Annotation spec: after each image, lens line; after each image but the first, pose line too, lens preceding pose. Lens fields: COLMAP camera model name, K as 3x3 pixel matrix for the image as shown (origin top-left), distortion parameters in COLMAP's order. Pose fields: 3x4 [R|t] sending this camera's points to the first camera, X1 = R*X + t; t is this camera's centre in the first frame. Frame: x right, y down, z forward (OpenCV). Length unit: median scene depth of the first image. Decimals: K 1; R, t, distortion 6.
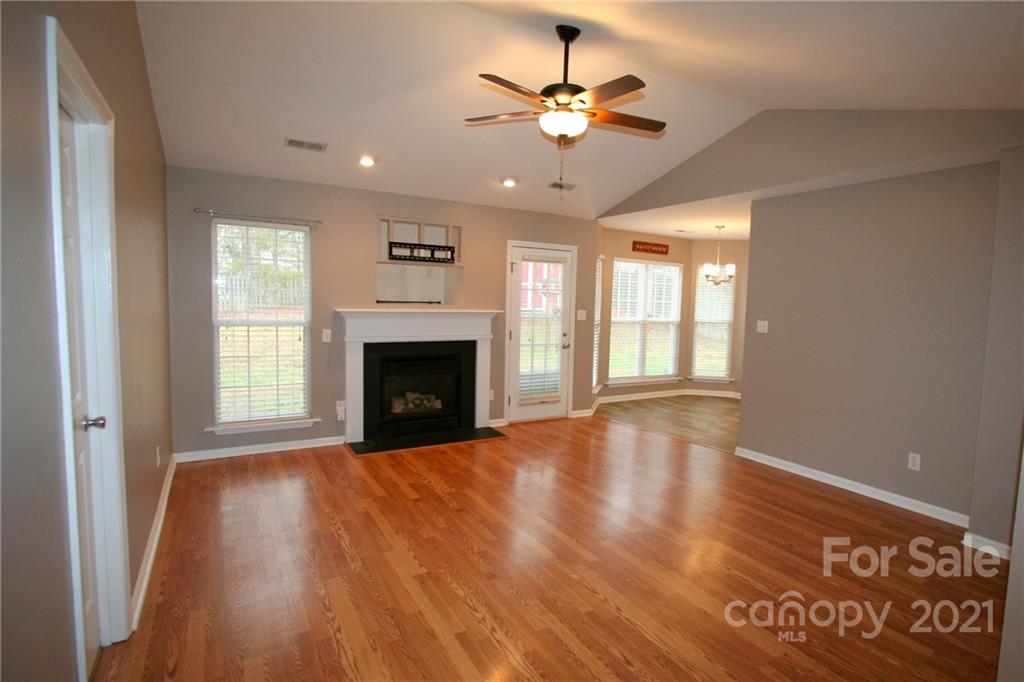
lens RADIAL K [[532.0, 0, 554.7], [0, 532.0, 340.9], [0, 0, 1]] dist [-0.001559, 0.000016]
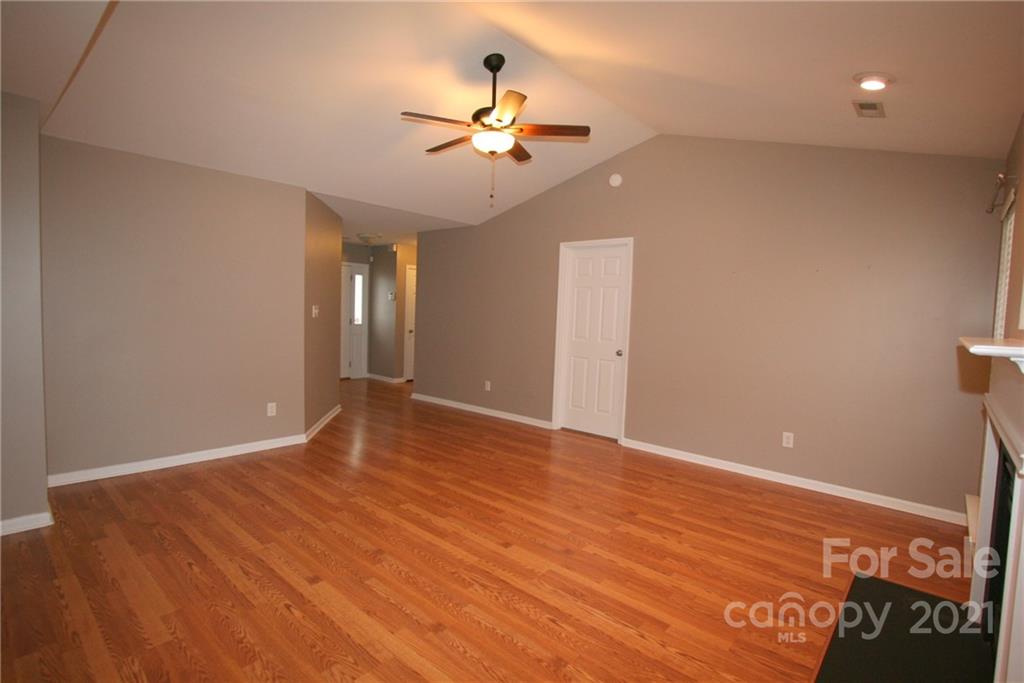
lens RADIAL K [[500.4, 0, 512.0], [0, 500.4, 341.5], [0, 0, 1]] dist [-0.000531, -0.000109]
pose [[-0.954920, -0.043416, -0.293670, 0.156949], [-0.084840, 0.987901, 0.129824, -0.072901], [0.284481, 0.148887, -0.947050, 1.201753]]
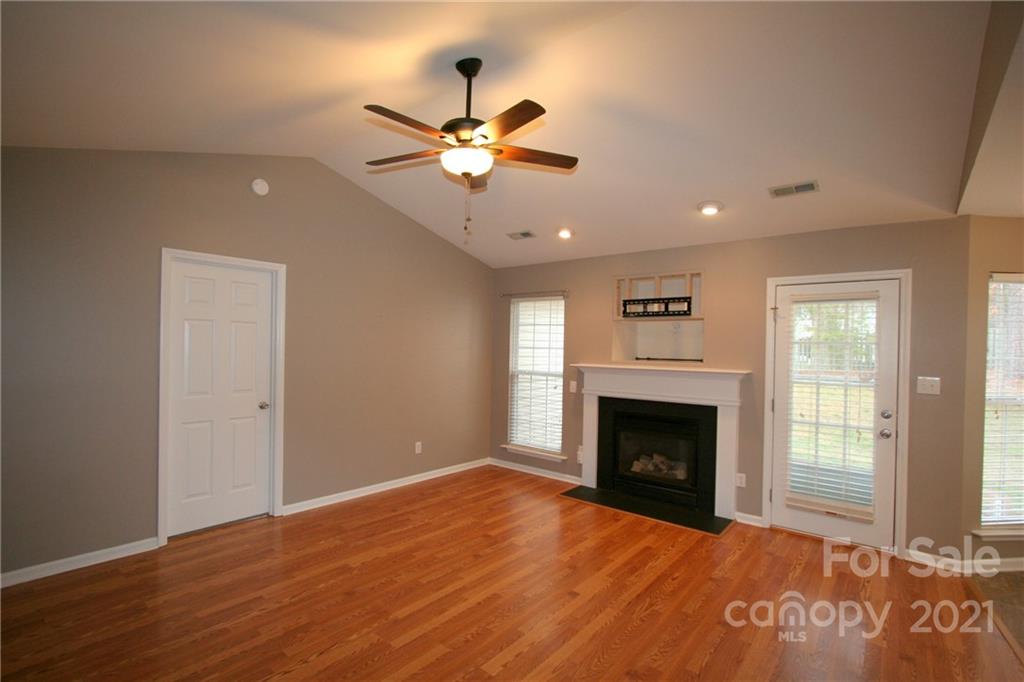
lens RADIAL K [[476.5, 0, 491.0], [0, 476.5, 344.5], [0, 0, 1]] dist [-0.013656, 0.000586]
pose [[0.296612, -0.024960, -0.954672, 0.471800], [-0.086791, 0.994817, -0.052975, -0.027966], [0.951046, 0.098570, 0.292908, 0.470680]]
